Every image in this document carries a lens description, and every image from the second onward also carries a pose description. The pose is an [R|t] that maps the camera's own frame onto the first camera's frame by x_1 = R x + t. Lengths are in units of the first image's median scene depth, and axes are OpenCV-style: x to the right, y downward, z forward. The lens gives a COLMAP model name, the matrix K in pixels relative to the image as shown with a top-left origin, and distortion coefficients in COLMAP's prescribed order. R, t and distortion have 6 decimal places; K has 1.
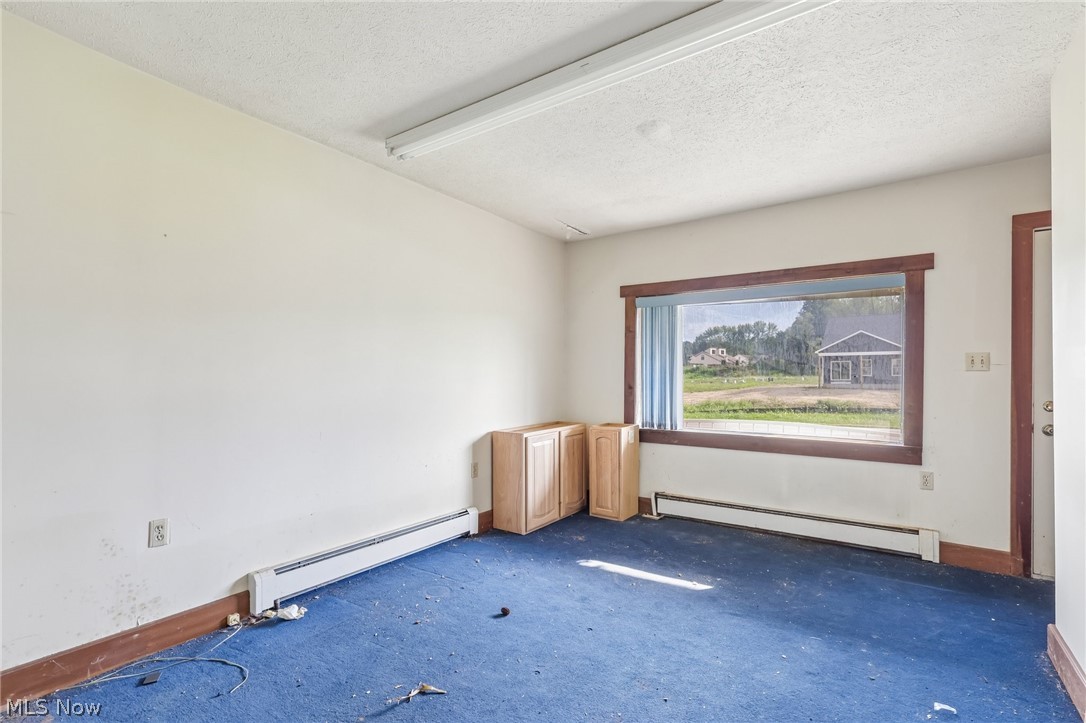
lens RADIAL K [[502.1, 0, 538.2], [0, 502.1, 363.2], [0, 0, 1]] dist [-0.002082, 0.000158]
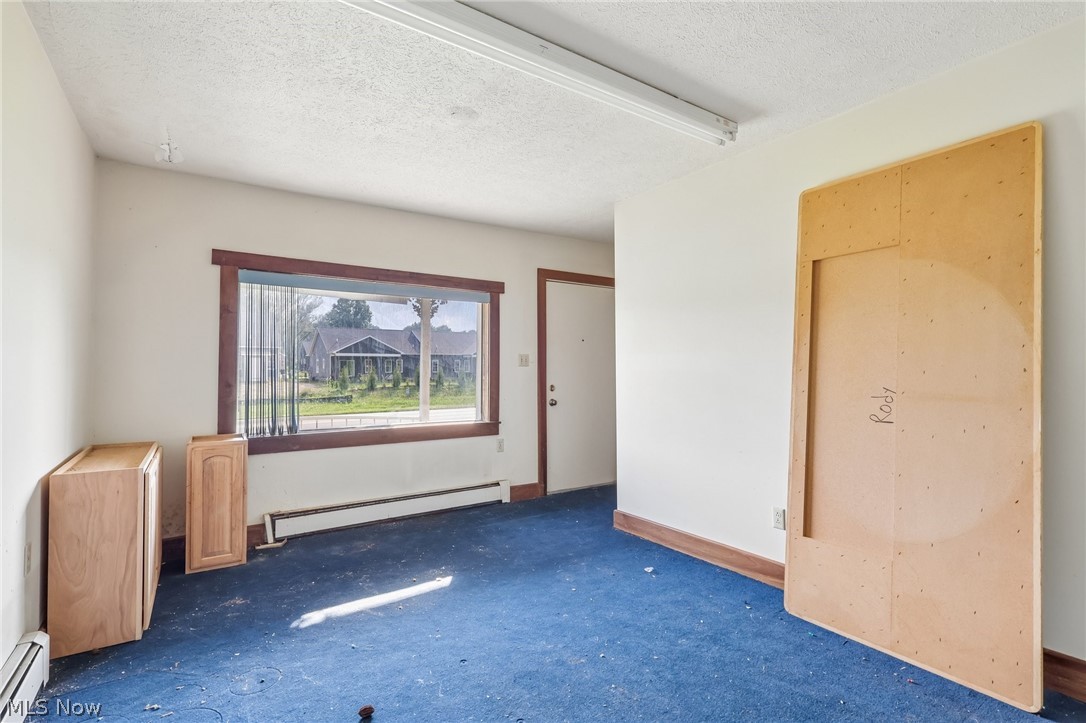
lens RADIAL K [[497.8, 0, 539.7], [0, 497.8, 351.2], [0, 0, 1]] dist [-0.003576, -0.000408]
pose [[0.361346, 0.032115, 0.931878, -0.416548], [-0.022536, 0.999416, -0.025704, 0.006095], [-0.932159, -0.011713, 0.361859, 0.352321]]
